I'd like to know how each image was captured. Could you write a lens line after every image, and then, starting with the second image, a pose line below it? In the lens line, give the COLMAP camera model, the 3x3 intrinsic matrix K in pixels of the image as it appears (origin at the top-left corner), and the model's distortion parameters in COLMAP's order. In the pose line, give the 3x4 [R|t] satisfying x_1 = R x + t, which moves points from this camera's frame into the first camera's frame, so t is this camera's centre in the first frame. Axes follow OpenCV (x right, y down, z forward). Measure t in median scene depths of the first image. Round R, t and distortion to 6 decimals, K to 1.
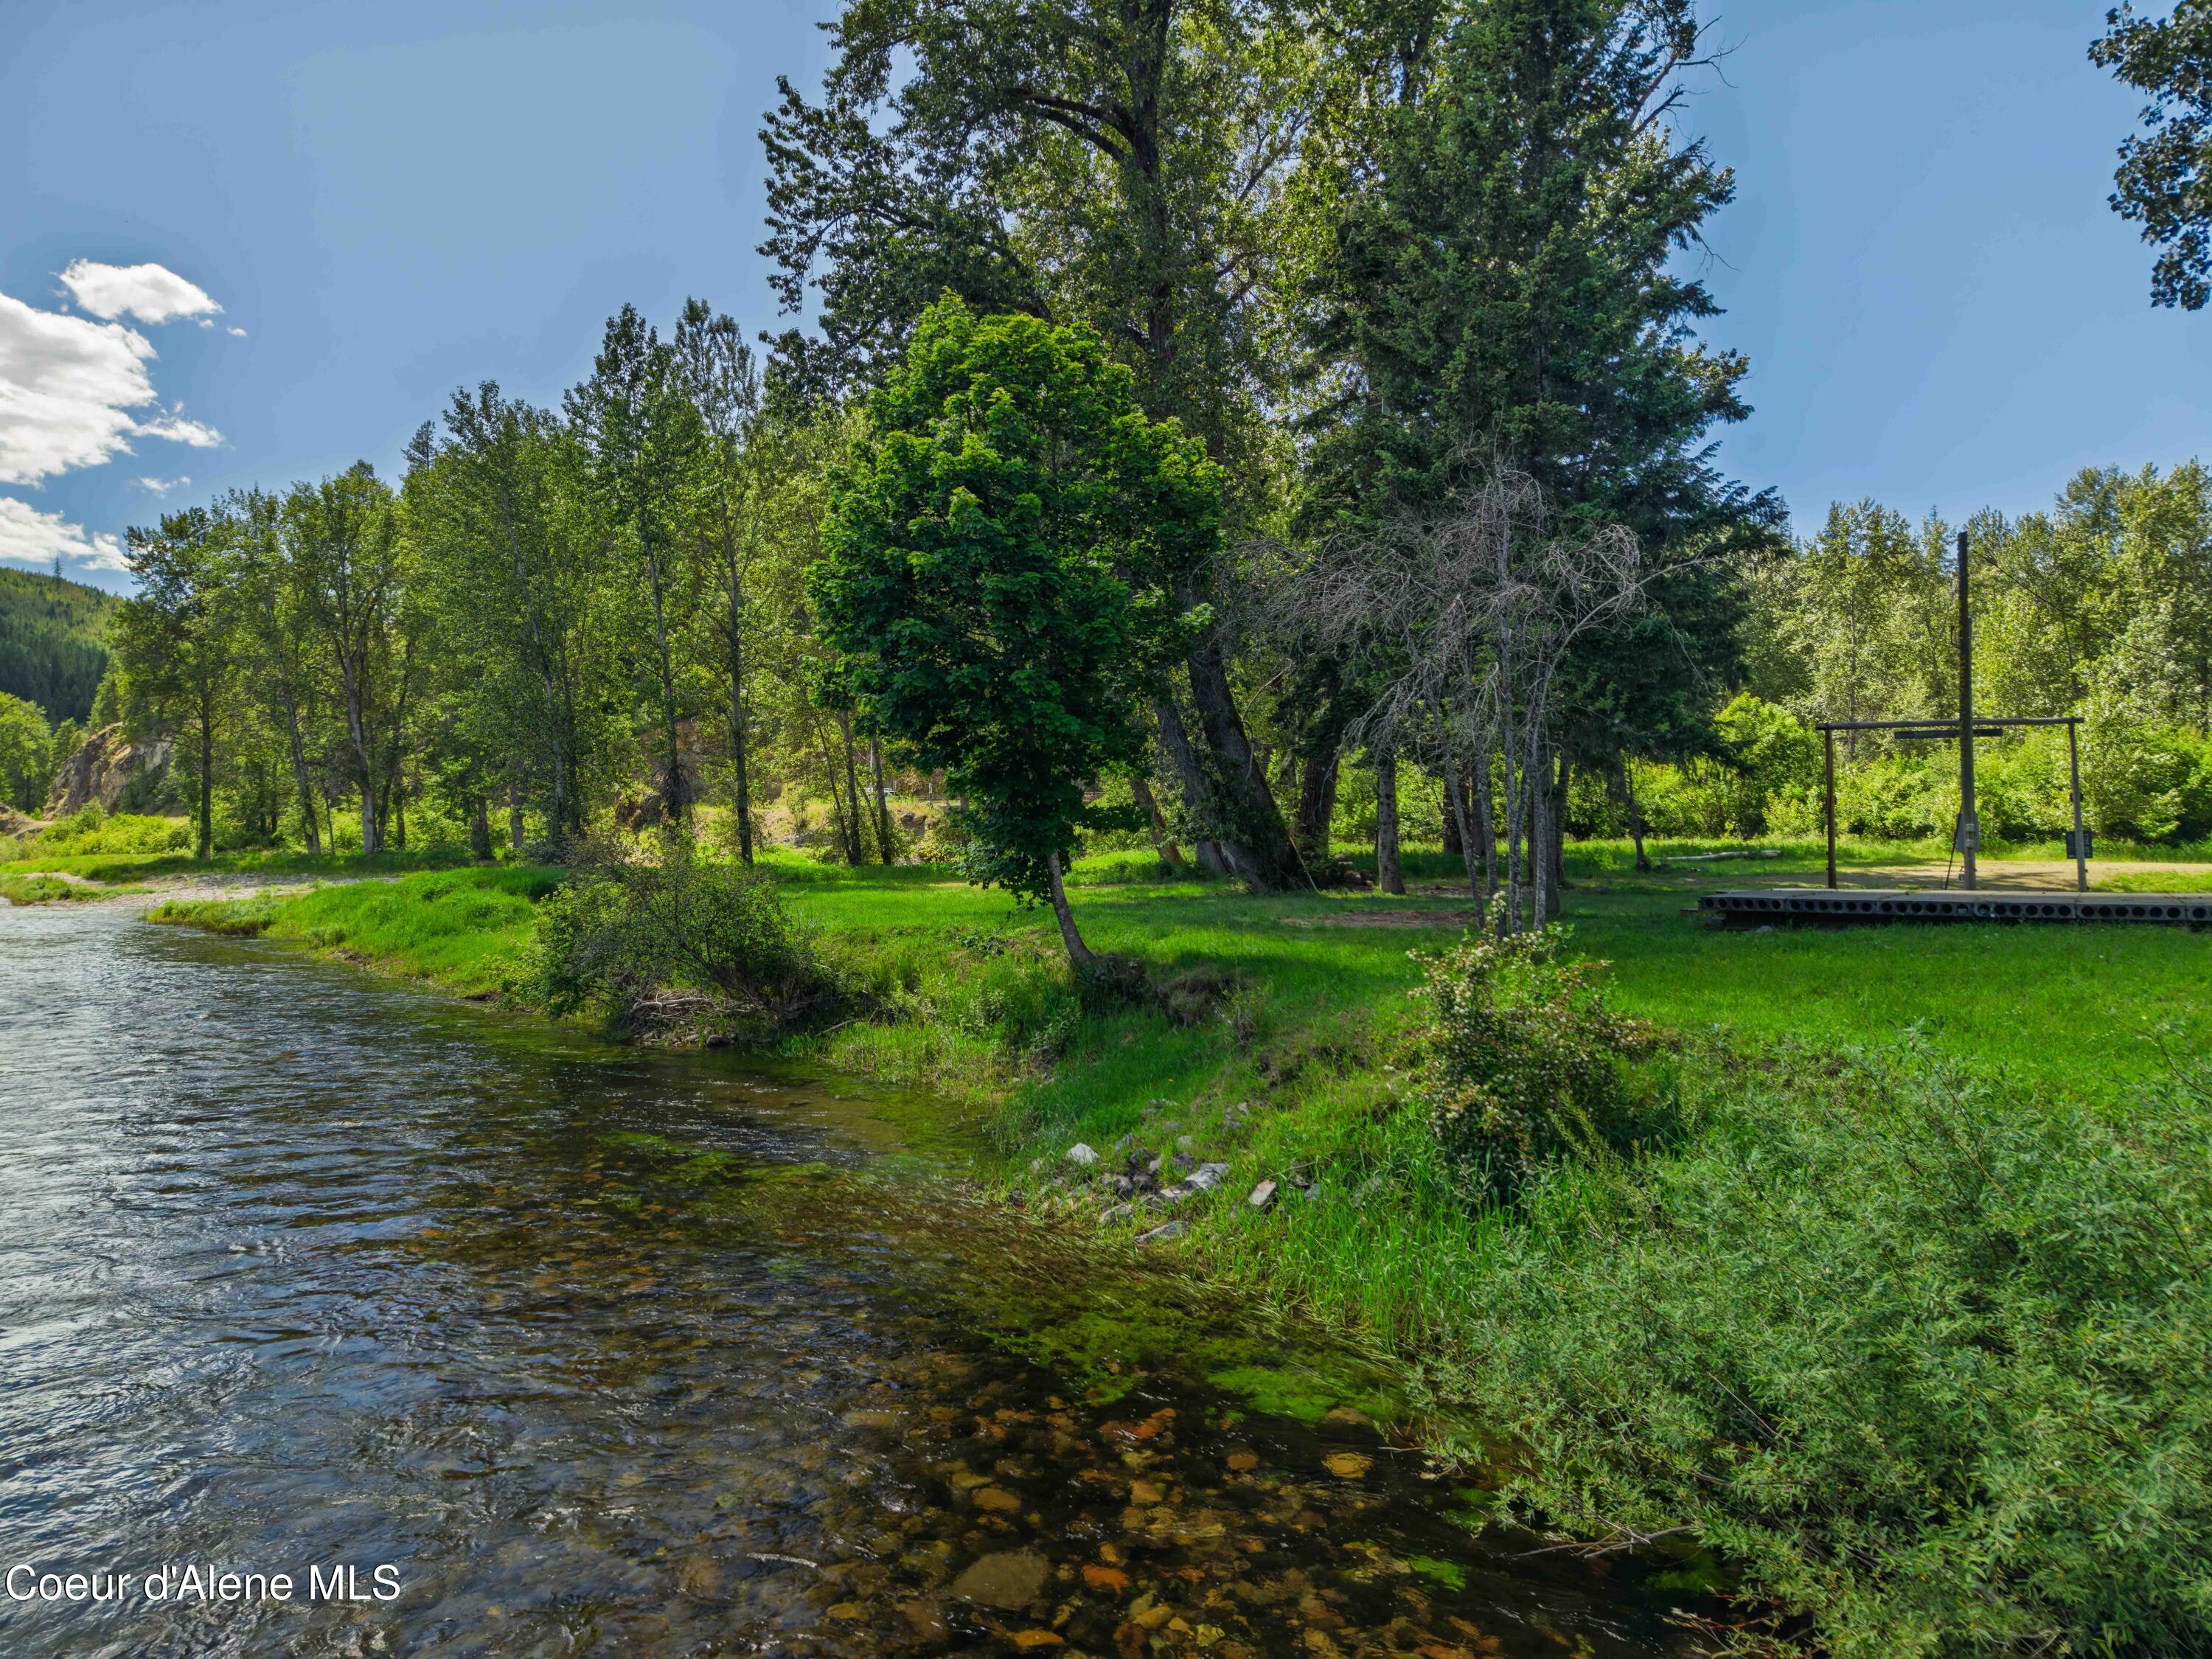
lens RADIAL K [[1491.4, 0, 1112.9], [0, 1491.4, 825.7], [0, 0, 1]] dist [0.019918, -0.012391]
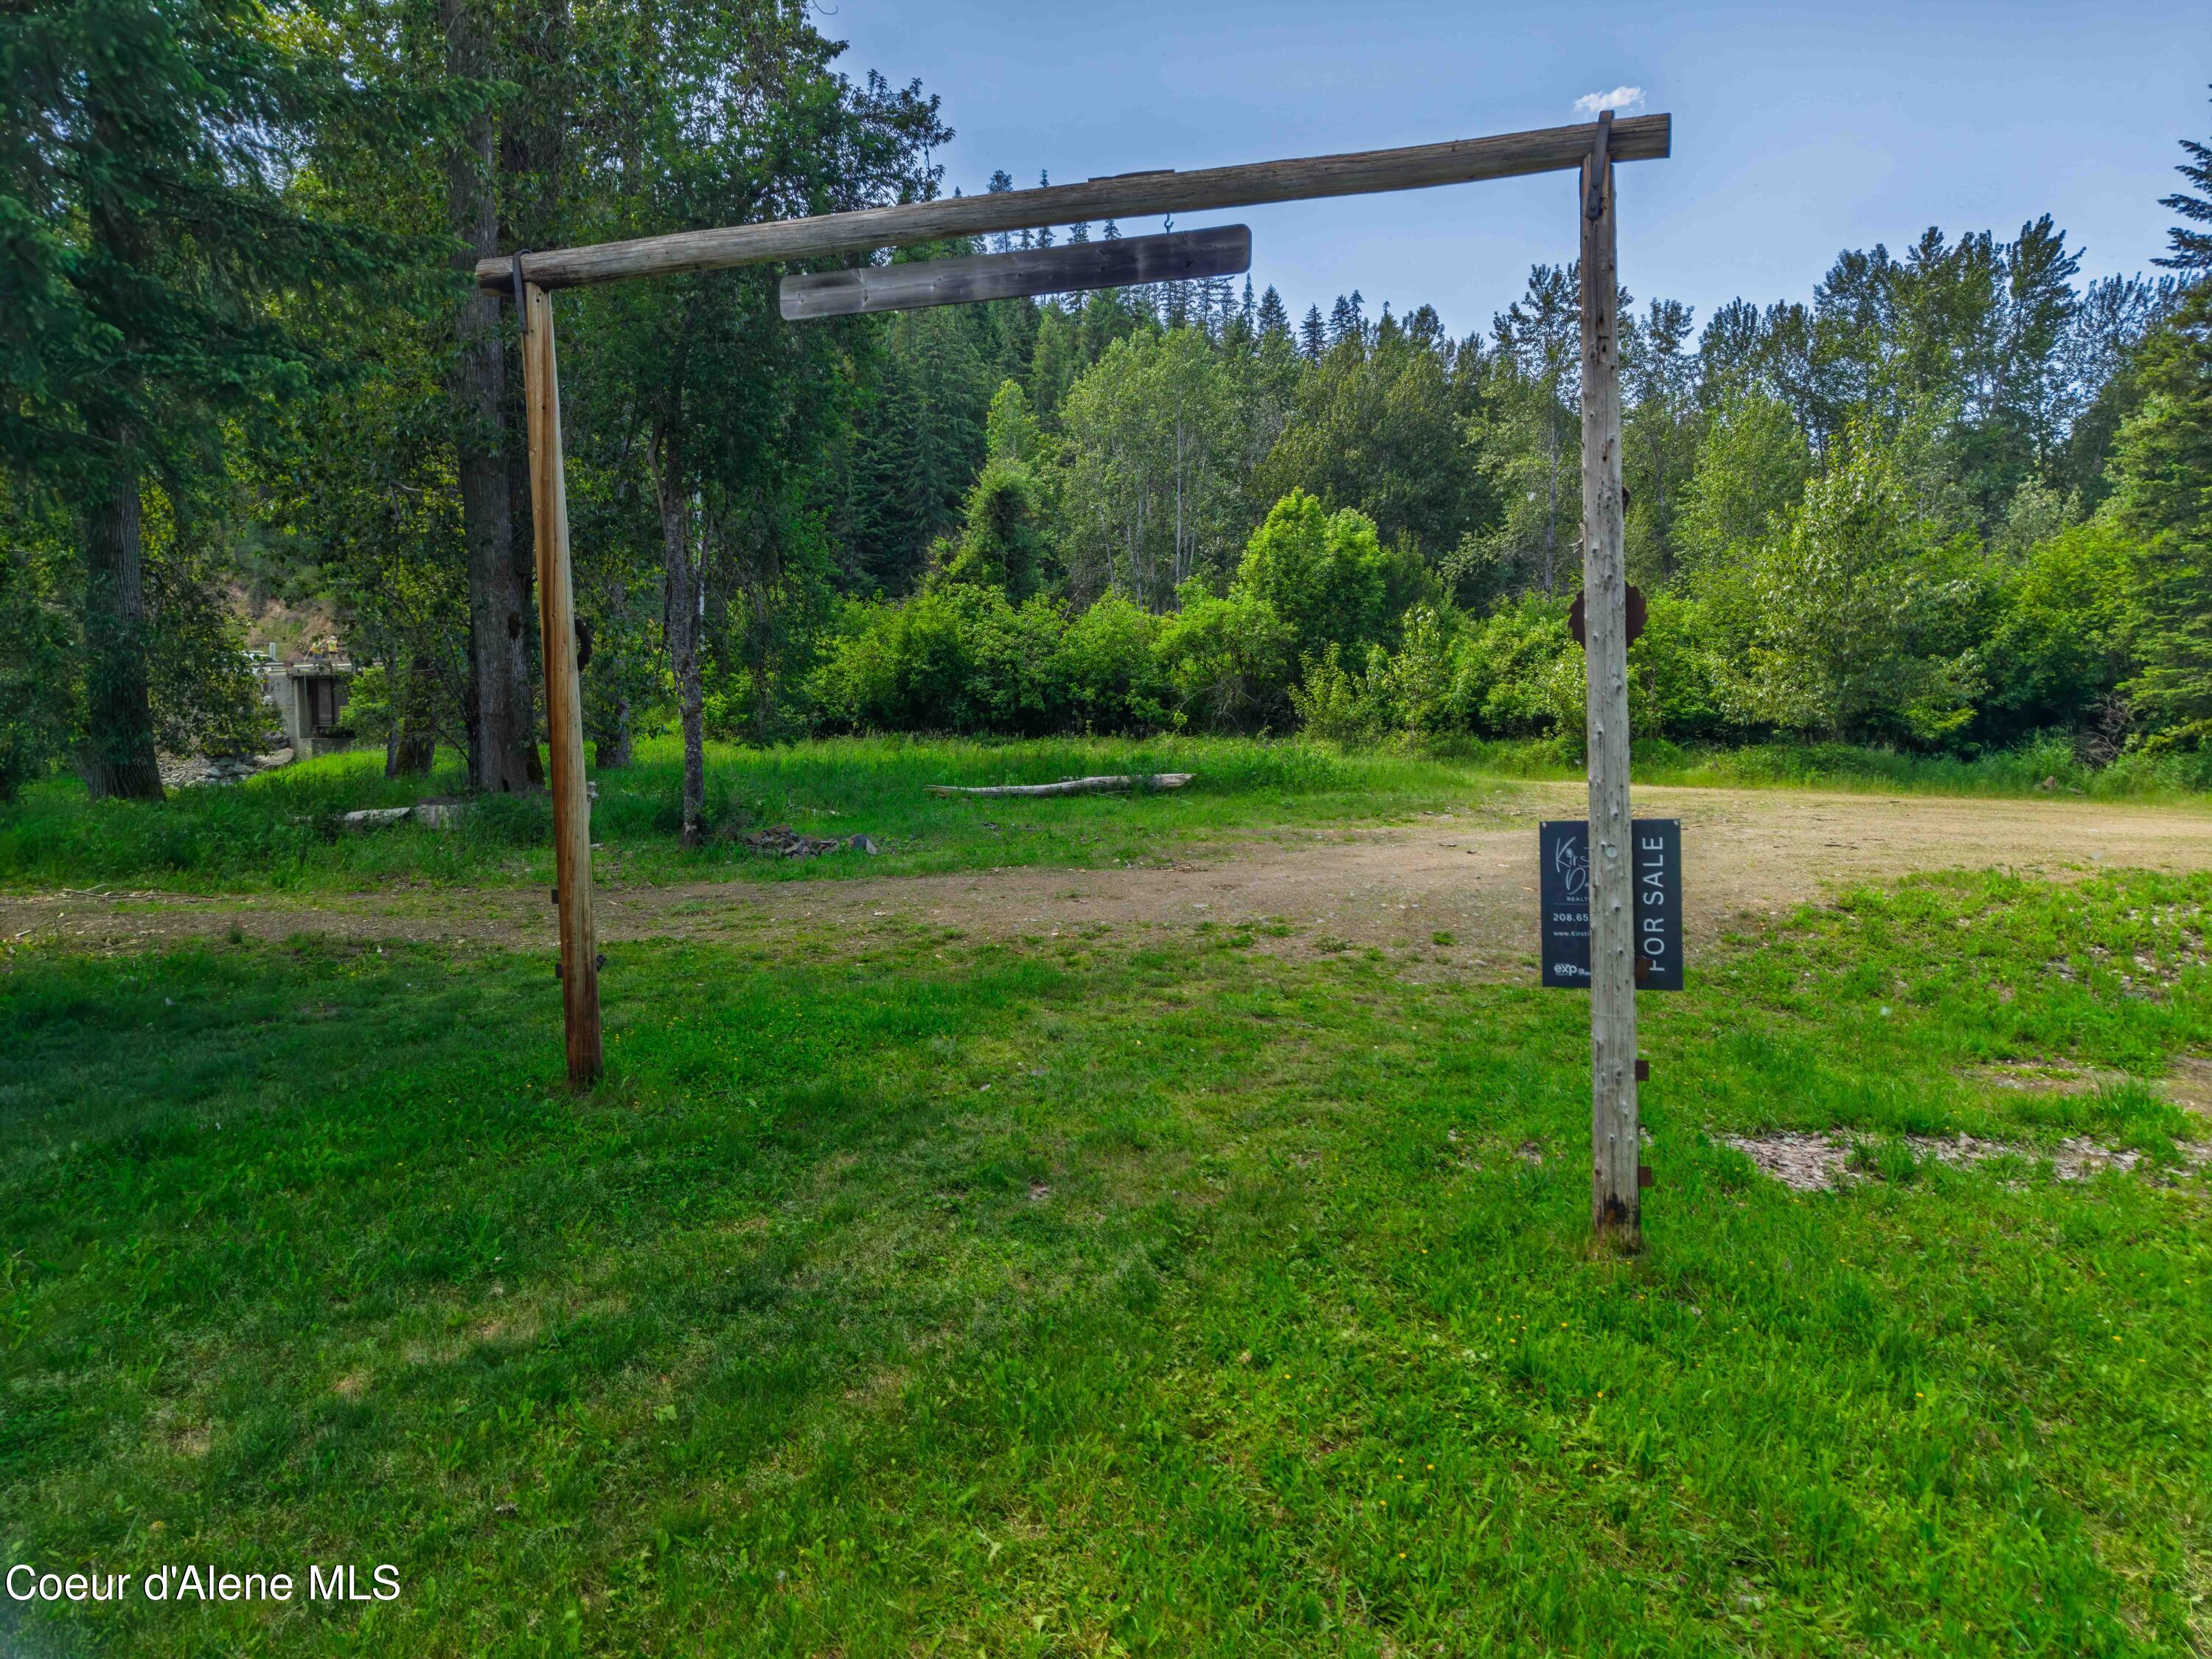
lens RADIAL K [[1491.4, 0, 1098.9], [0, 1491.4, 830.9], [0, 0, 1]] dist [0.019918, -0.012391]
pose [[0.993387, -0.010605, 0.114322, 0.326697], [0.000286, 0.995950, 0.089905, -0.007501], [-0.114813, -0.089277, 0.989367, 0.485728]]
